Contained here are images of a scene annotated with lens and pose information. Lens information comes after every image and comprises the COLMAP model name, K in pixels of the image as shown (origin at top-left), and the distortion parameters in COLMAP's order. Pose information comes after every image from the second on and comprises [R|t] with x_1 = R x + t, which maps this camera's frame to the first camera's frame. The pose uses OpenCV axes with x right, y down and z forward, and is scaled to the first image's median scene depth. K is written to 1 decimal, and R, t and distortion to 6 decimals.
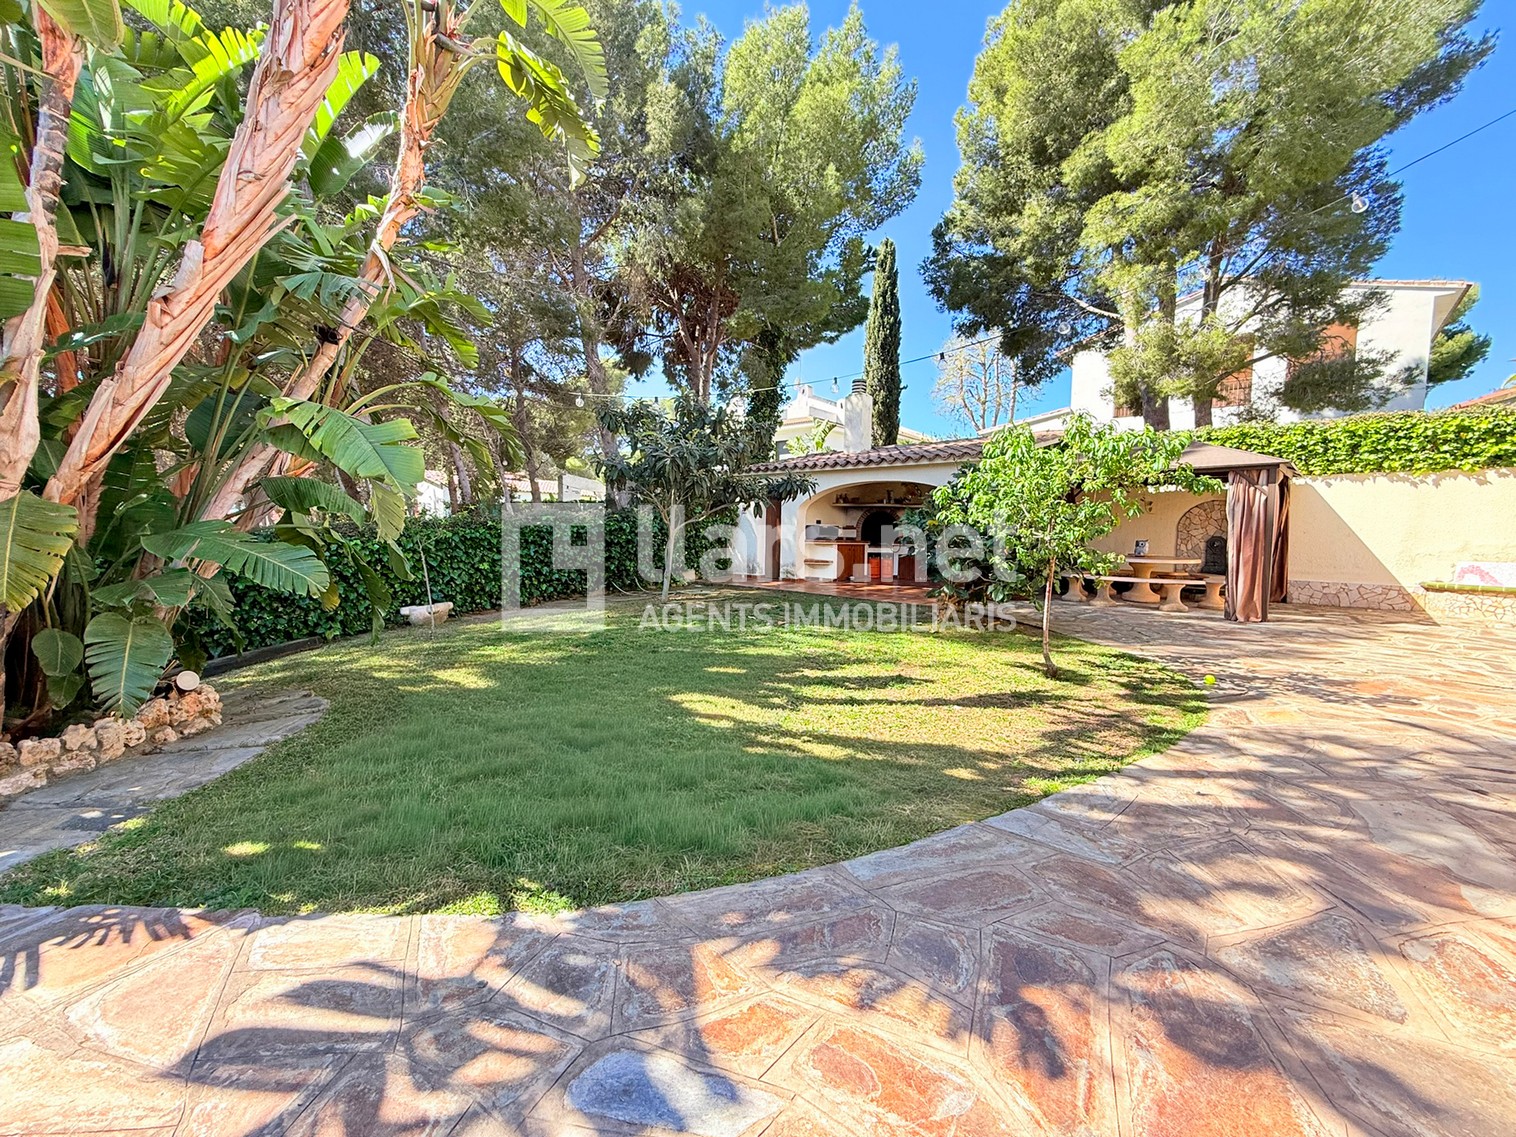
lens RADIAL K [[610.3, 0, 756.5], [0, 610.3, 573.8], [0, 0, 1]] dist [-0.000602, 0.000141]
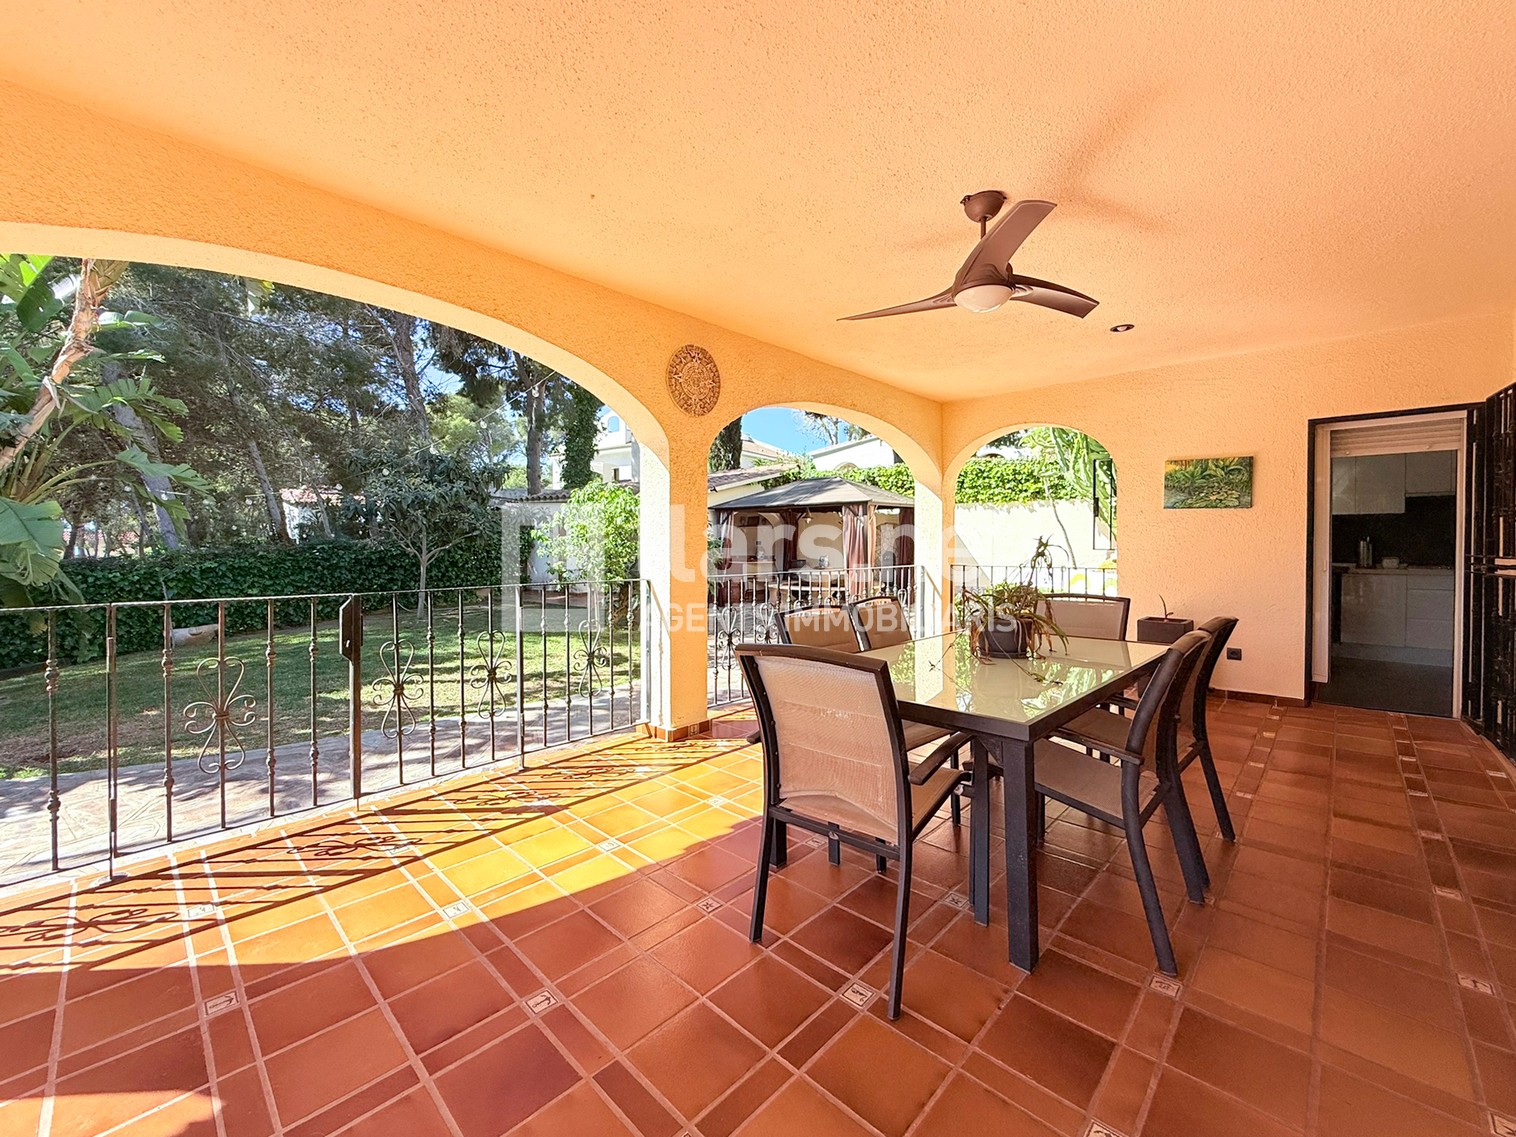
lens RADIAL K [[612.9, 0, 753.9], [0, 612.9, 558.0], [0, 0, 1]] dist [0.000616, 0.000054]
pose [[0.991848, -0.021961, 0.125517, 0.375361], [0.026971, 0.998900, -0.038349, -0.005891], [-0.124537, 0.041422, 0.991350, -0.282762]]
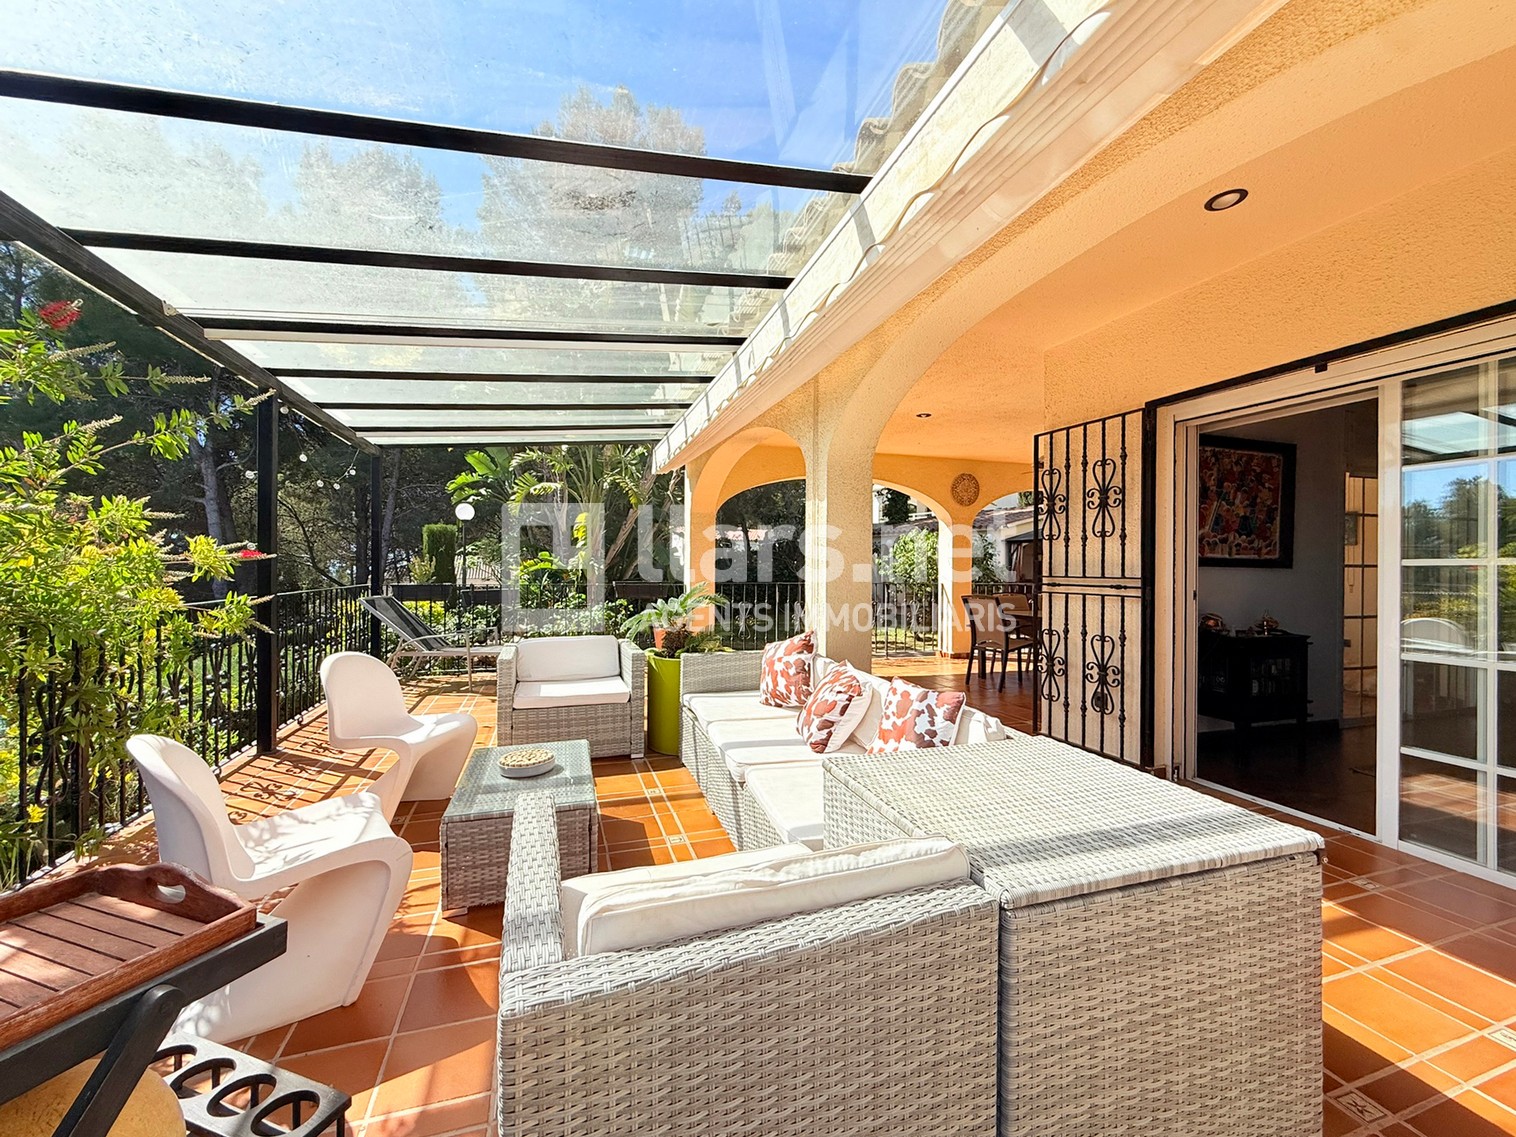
lens RADIAL K [[610.3, 0, 756.5], [0, 610.3, 573.8], [0, 0, 1]] dist [-0.000602, 0.000141]
pose [[0.932722, -0.014902, -0.360287, 0.428832], [-0.007775, 0.998082, -0.061410, 0.036374], [0.360511, 0.060080, 0.930818, -0.831696]]
